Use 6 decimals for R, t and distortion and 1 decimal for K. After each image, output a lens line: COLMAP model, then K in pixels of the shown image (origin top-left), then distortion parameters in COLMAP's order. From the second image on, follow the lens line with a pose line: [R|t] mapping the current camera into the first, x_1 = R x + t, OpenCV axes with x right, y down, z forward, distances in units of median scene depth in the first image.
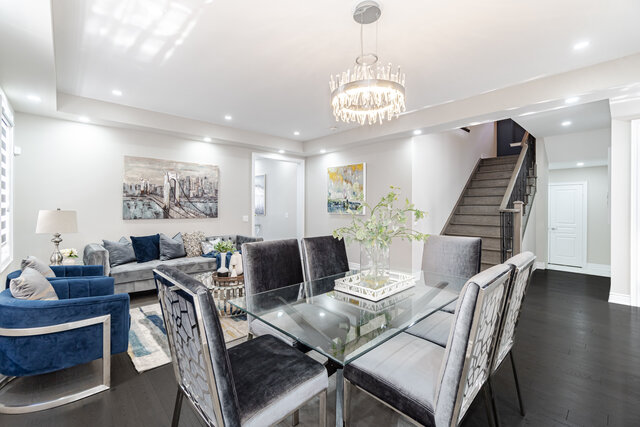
lens RADIAL K [[280.9, 0, 316.1], [0, 280.9, 210.8], [0, 0, 1]] dist [0.001149, 0.000246]
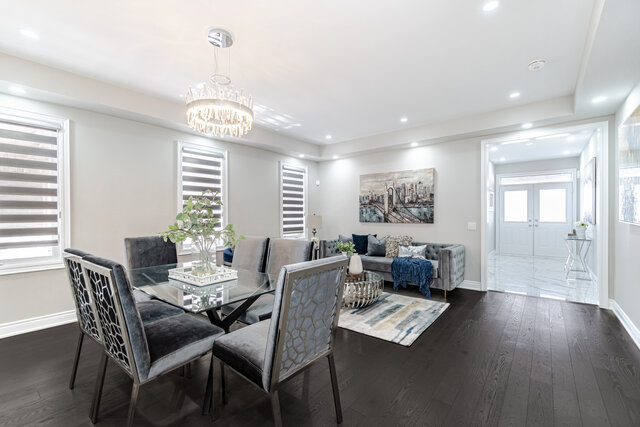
lens RADIAL K [[280.9, 0, 316.1], [0, 280.9, 210.8], [0, 0, 1]] dist [0.001149, 0.000246]
pose [[0.134962, -0.010403, -0.990796, 0.572596], [-0.004018, 0.999931, -0.011046, -0.006495], [0.990843, 0.005472, 0.134911, 0.540786]]
